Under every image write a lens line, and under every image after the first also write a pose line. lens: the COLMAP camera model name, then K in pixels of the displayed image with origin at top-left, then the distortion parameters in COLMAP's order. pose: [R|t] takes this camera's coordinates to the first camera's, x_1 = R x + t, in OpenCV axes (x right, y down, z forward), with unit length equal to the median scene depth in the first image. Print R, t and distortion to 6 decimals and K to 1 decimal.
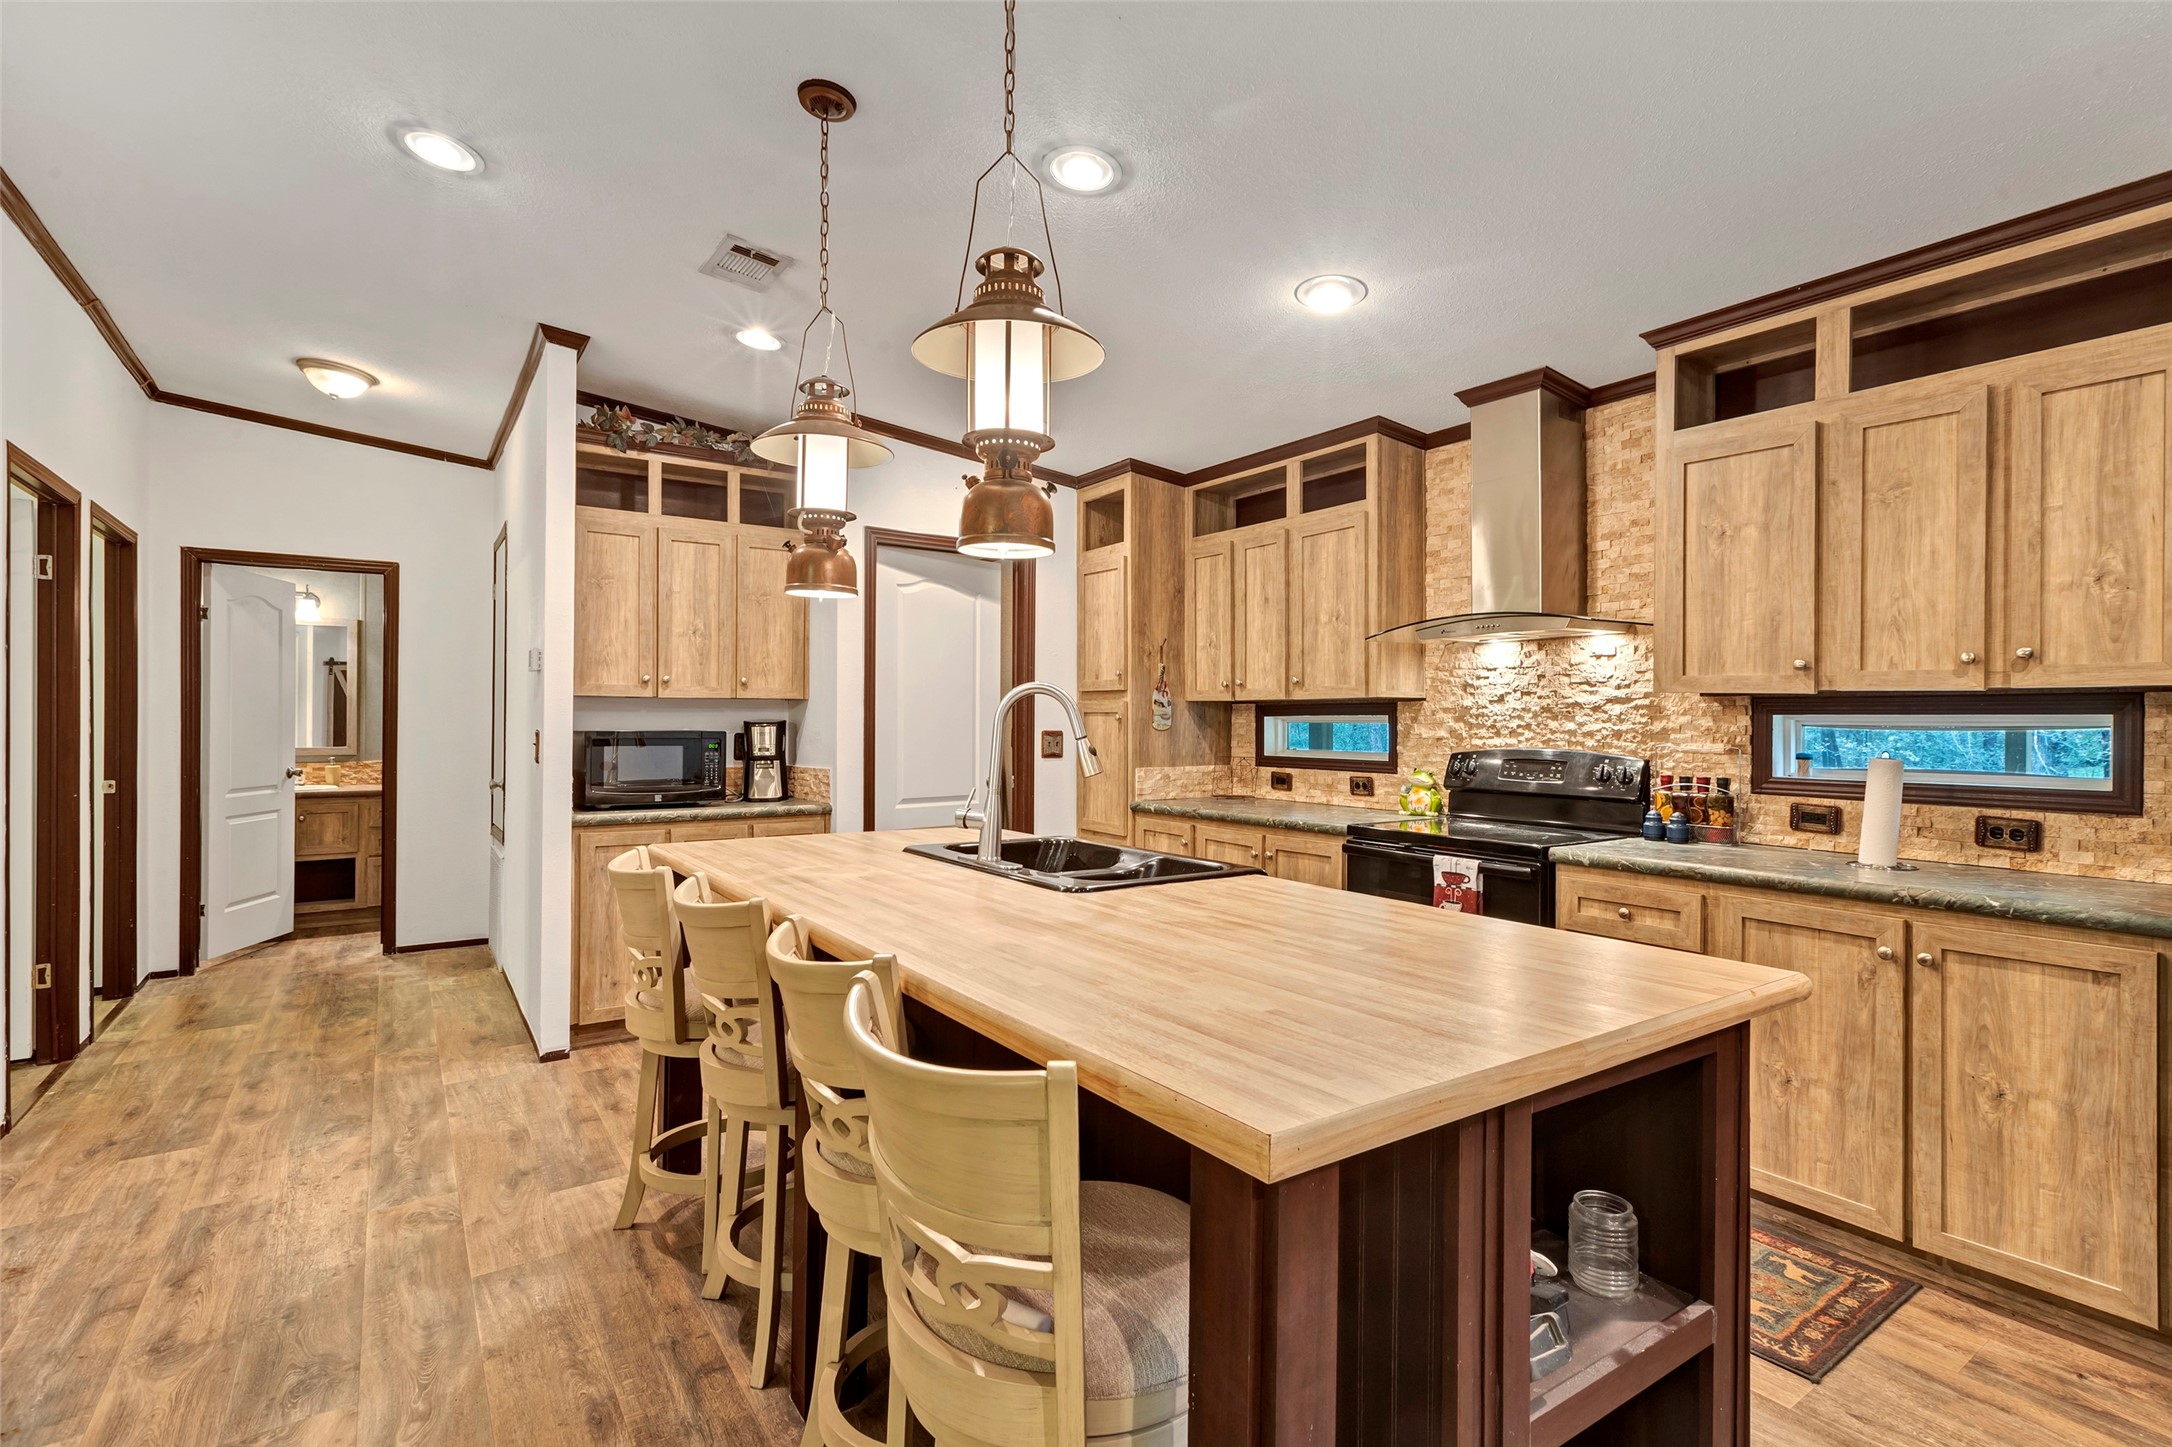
lens RADIAL K [[990.0, 0, 1082.3], [0, 990.0, 725.9], [0, 0, 1]] dist [0.003969, -0.000800]
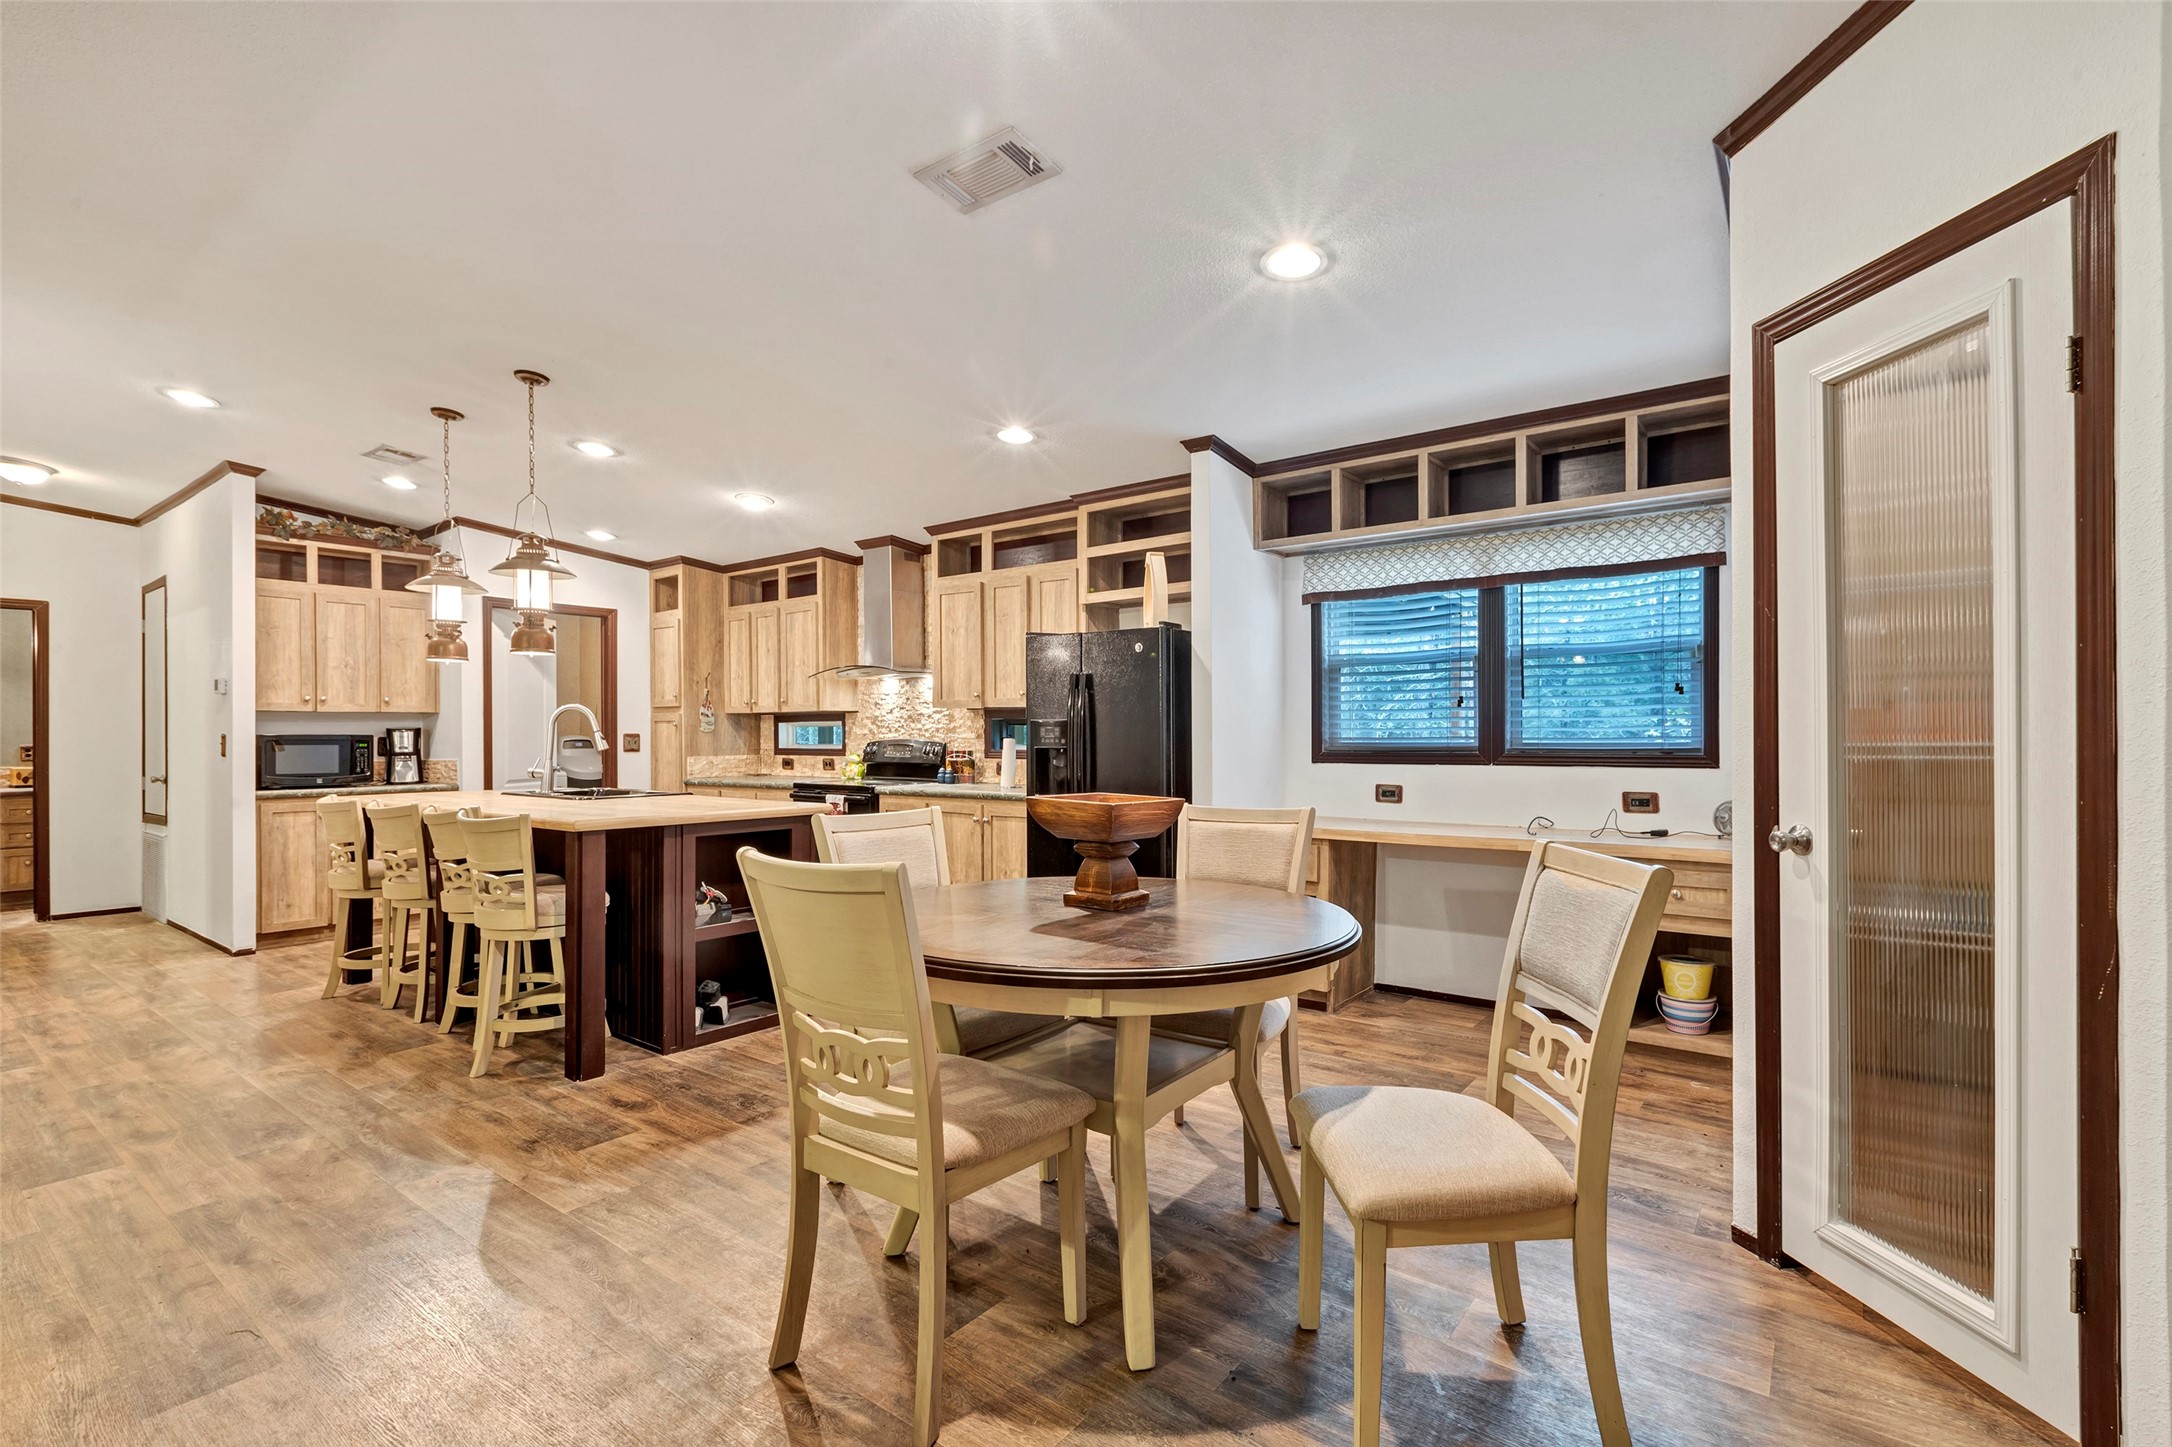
lens RADIAL K [[990.0, 0, 1095.6], [0, 990.0, 735.9], [0, 0, 1]] dist [0.003969, -0.000800]
pose [[0.950245, -0.010684, 0.311321, 0.197037], [0.011350, 0.999936, -0.000326, 0.019592], [-0.311297, 0.003843, 0.950305, -0.725506]]
